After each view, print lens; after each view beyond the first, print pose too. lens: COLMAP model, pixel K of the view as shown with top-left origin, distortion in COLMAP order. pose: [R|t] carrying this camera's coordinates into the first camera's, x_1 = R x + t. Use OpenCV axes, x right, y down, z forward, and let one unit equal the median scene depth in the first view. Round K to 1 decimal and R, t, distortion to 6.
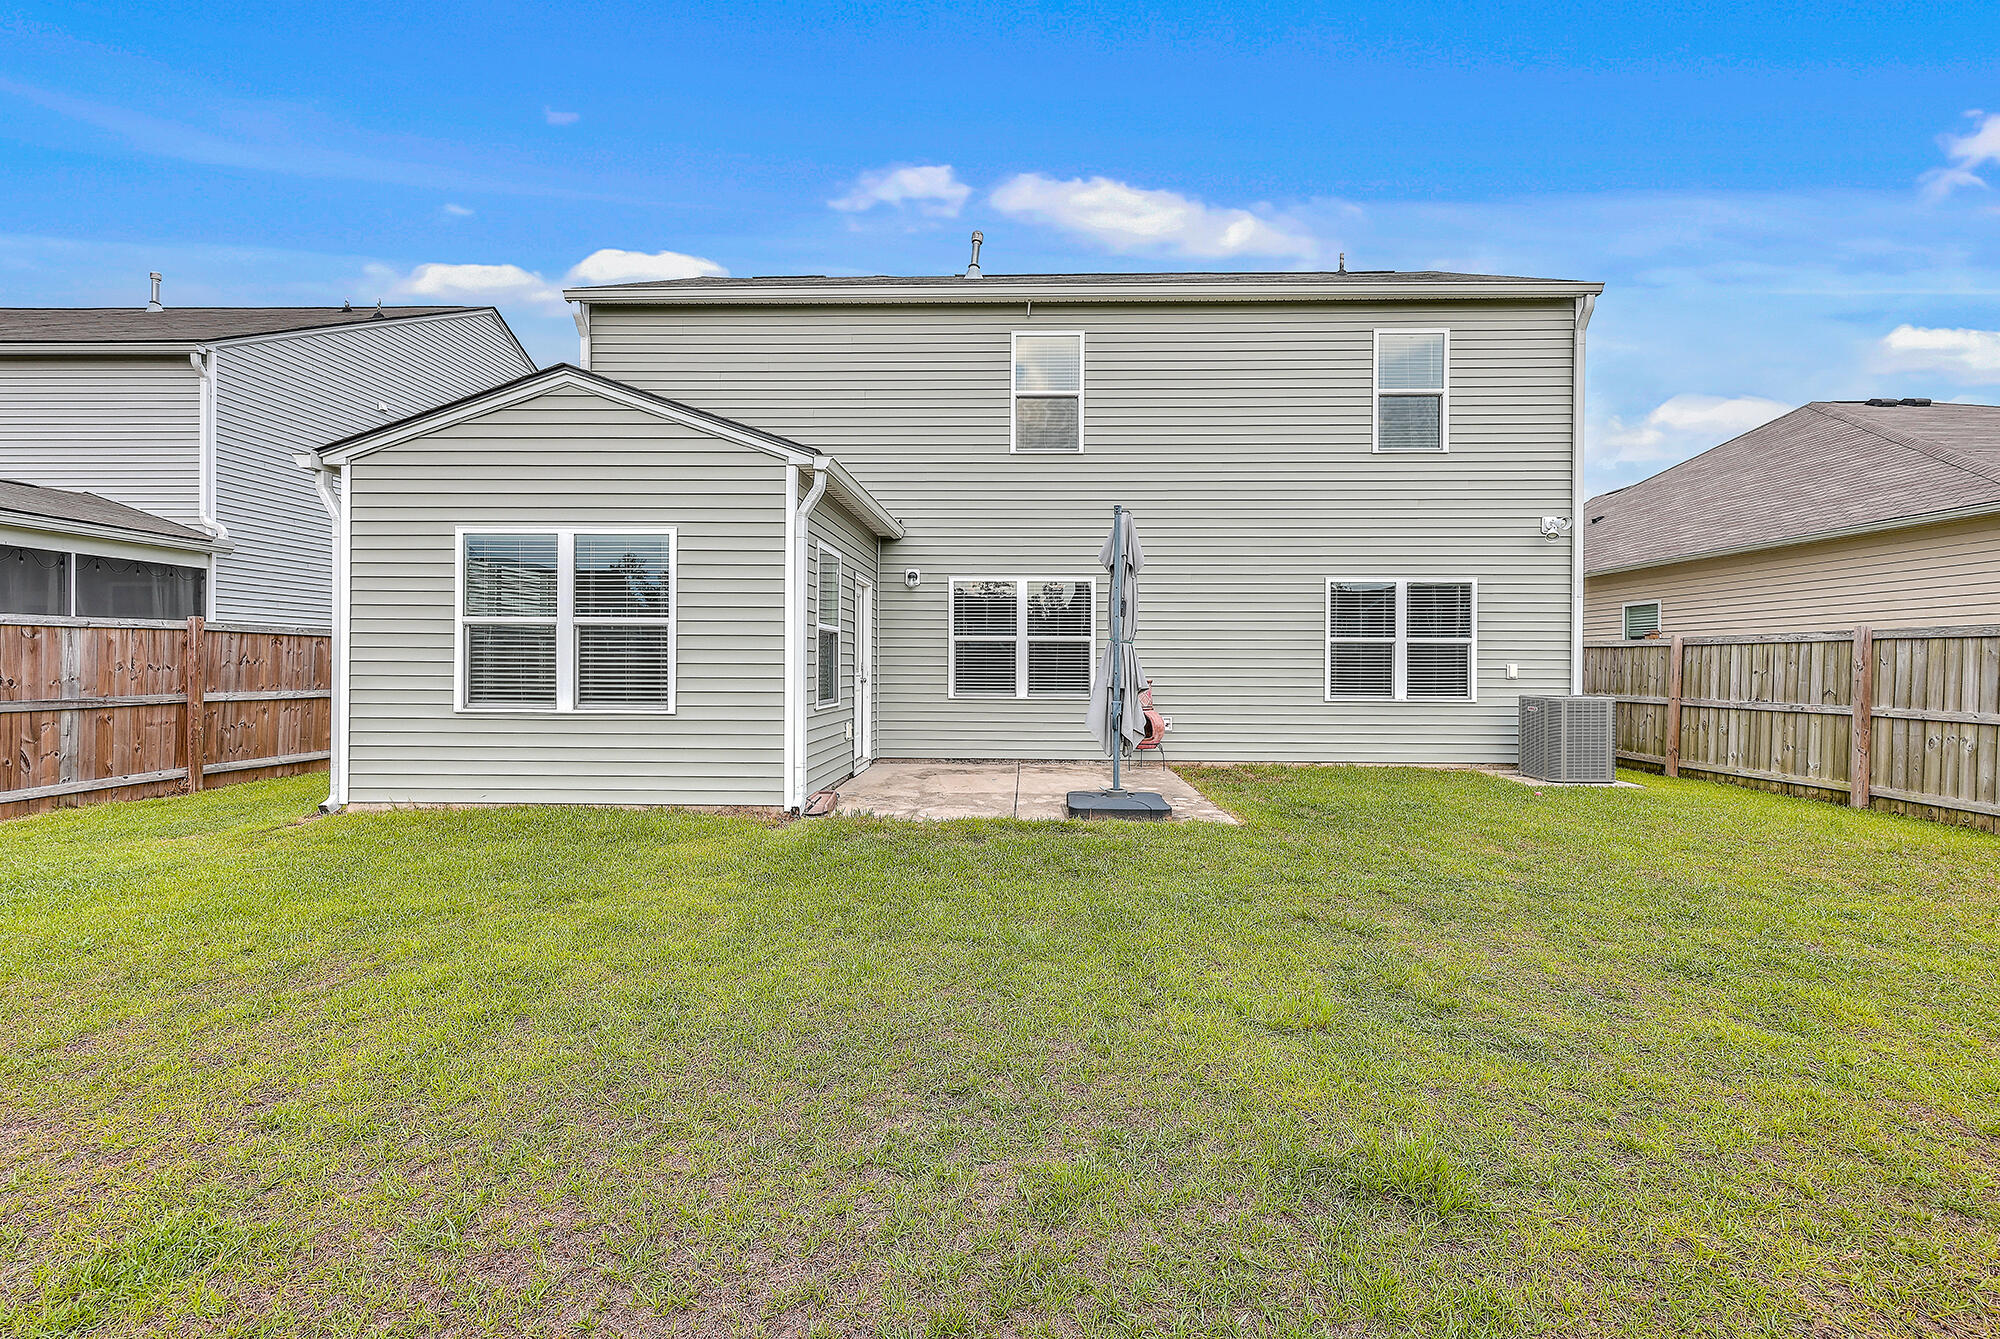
lens RADIAL K [[824.7, 0, 994.8], [0, 824.7, 674.0], [0, 0, 1]] dist [0.011507, -0.000037]
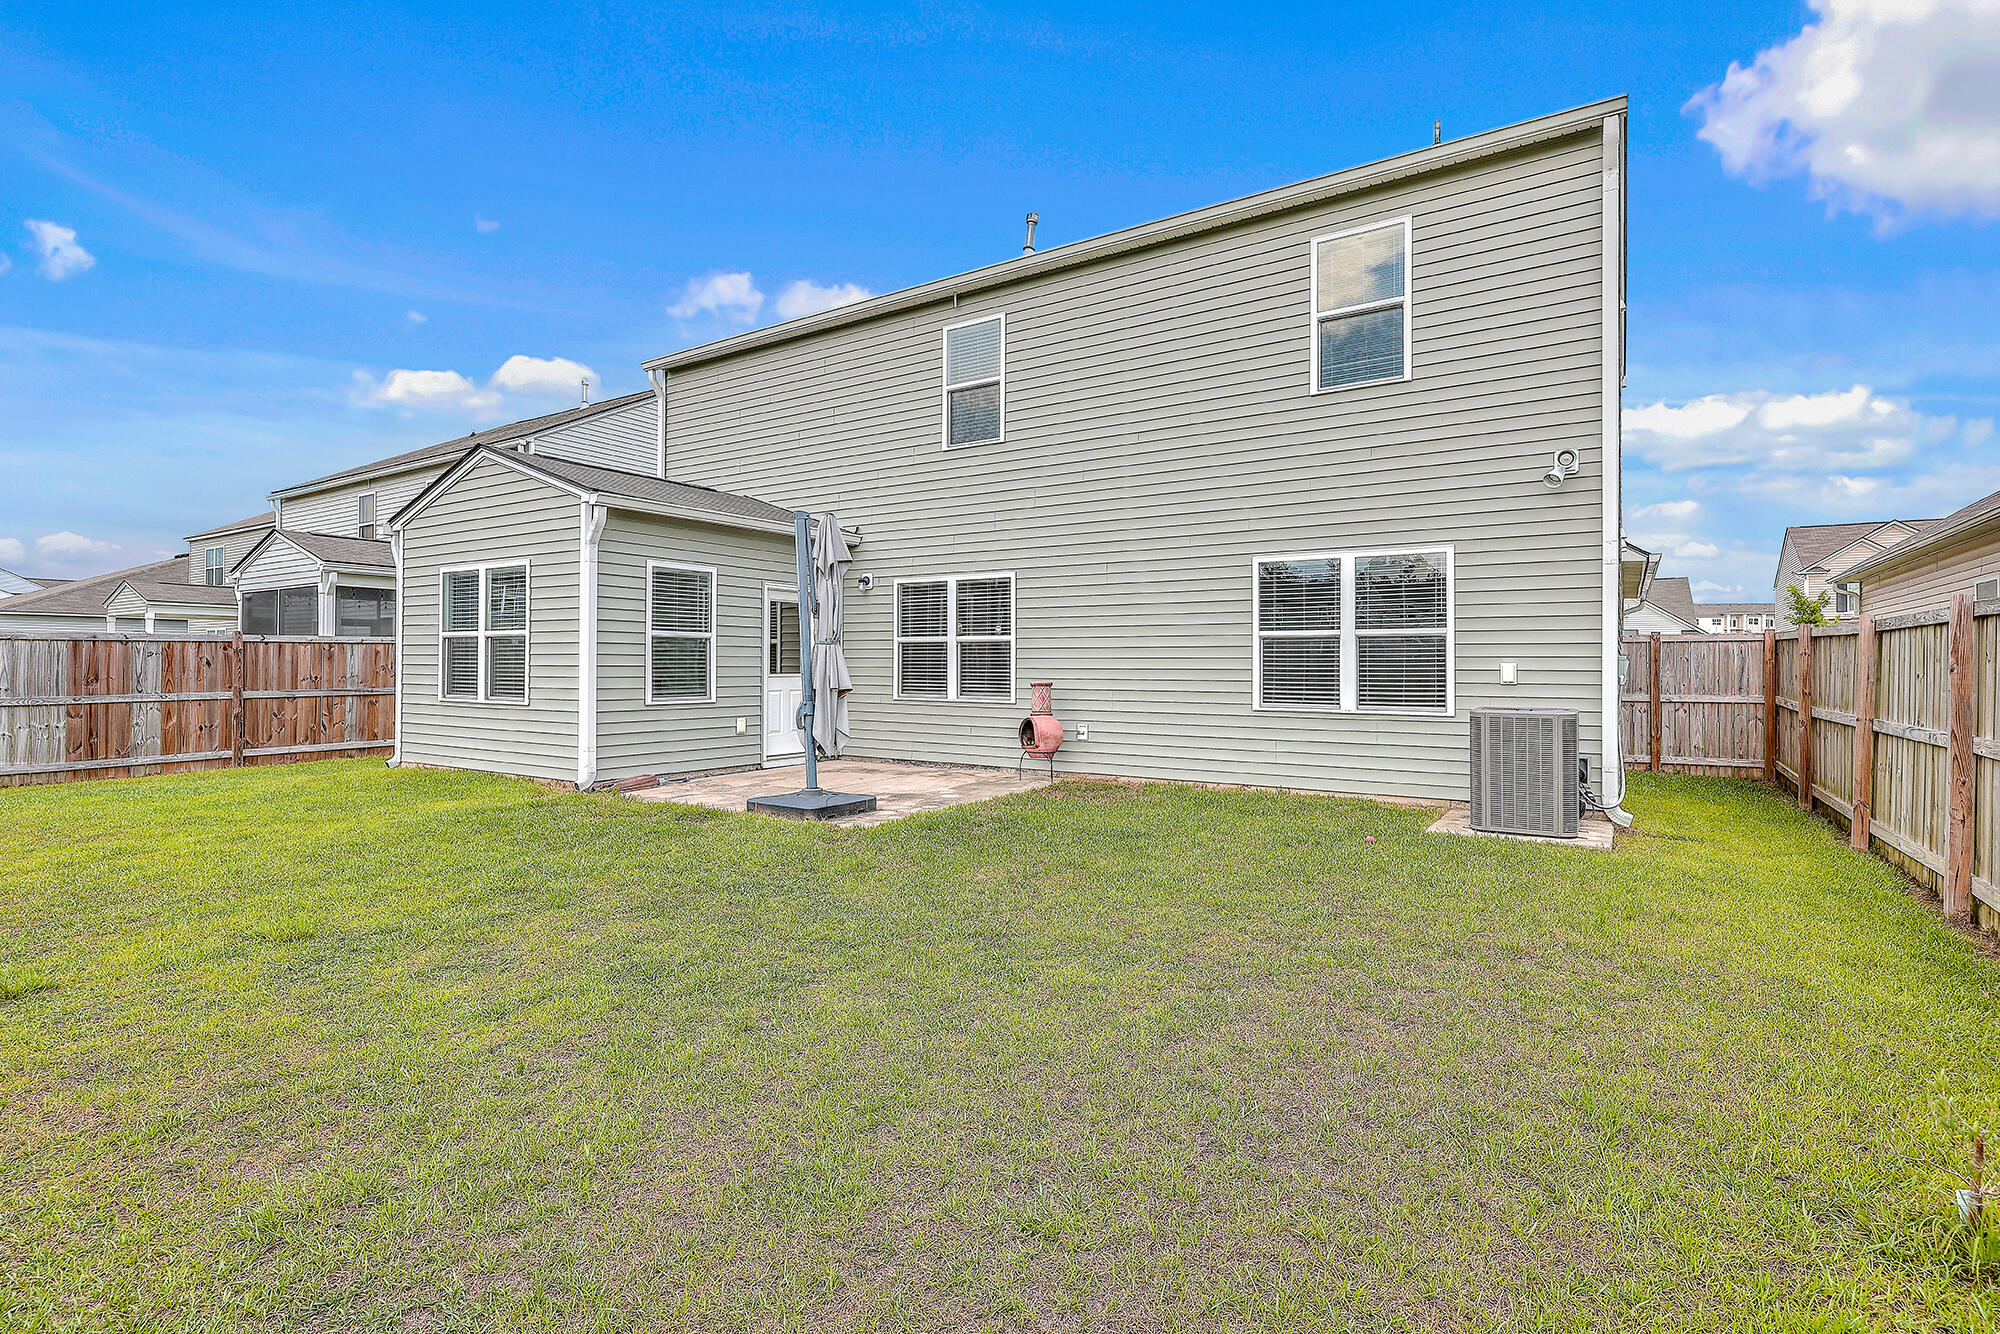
lens RADIAL K [[924.4, 0, 1000.0], [0, 924.4, 667.0], [0, 0, 1]] dist [0.016919, 0.000055]
pose [[0.857618, -0.001101, -0.514286, 0.655246], [-0.003738, 0.999958, -0.008374, -0.000977], [0.514274, 0.009104, 0.857578, 0.094029]]
